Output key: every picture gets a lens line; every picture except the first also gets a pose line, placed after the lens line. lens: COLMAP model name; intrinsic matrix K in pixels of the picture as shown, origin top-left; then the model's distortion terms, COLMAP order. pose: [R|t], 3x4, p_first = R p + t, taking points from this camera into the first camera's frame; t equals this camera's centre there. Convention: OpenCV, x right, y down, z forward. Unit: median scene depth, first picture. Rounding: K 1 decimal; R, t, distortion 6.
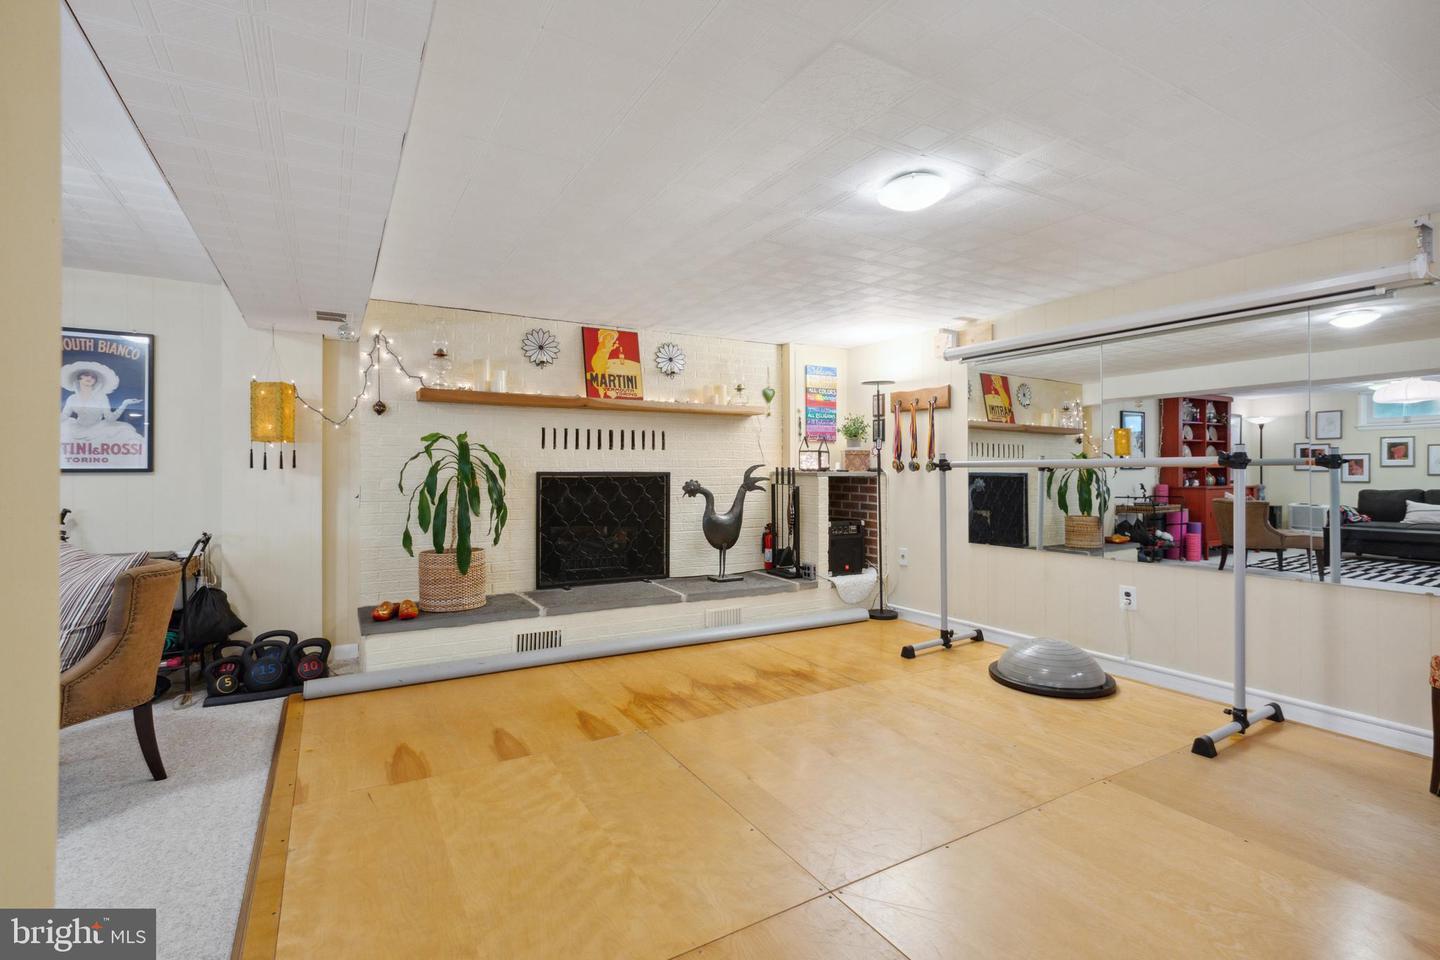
lens RADIAL K [[649.2, 0, 724.0], [0, 649.2, 469.7], [0, 0, 1]] dist [0.000824, 0.000615]
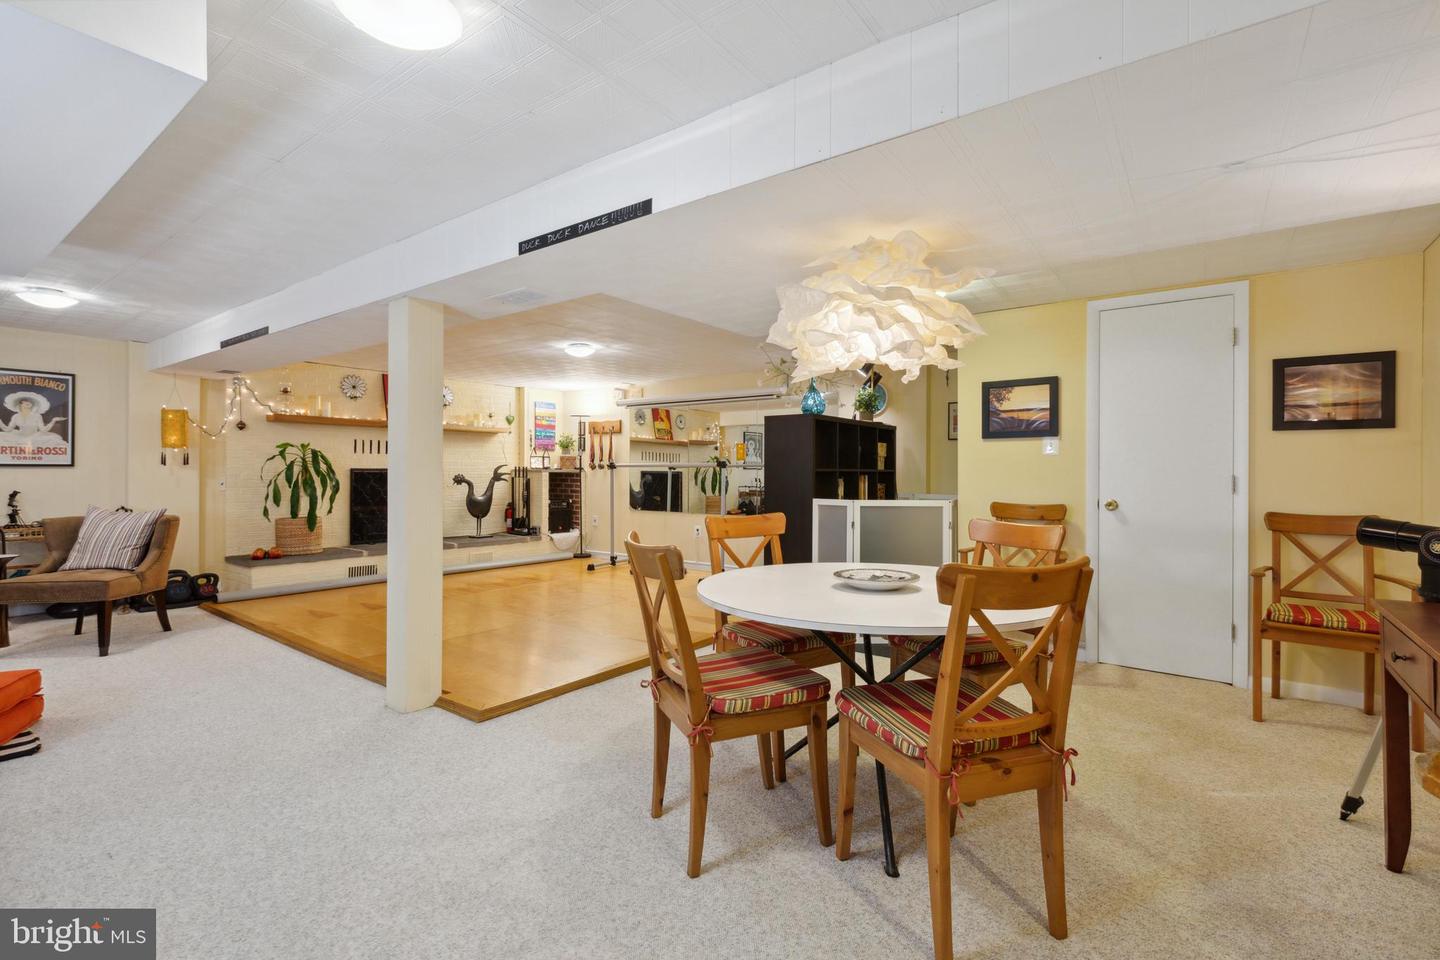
lens RADIAL K [[649.2, 0, 741.0], [0, 649.2, 462.7], [0, 0, 1]] dist [0.000824, 0.000615]
pose [[0.911560, 0.008771, 0.411074, -0.070896], [-0.003815, 0.999910, -0.012875, 0.005463], [-0.411150, 0.010169, 0.911511, -0.697306]]
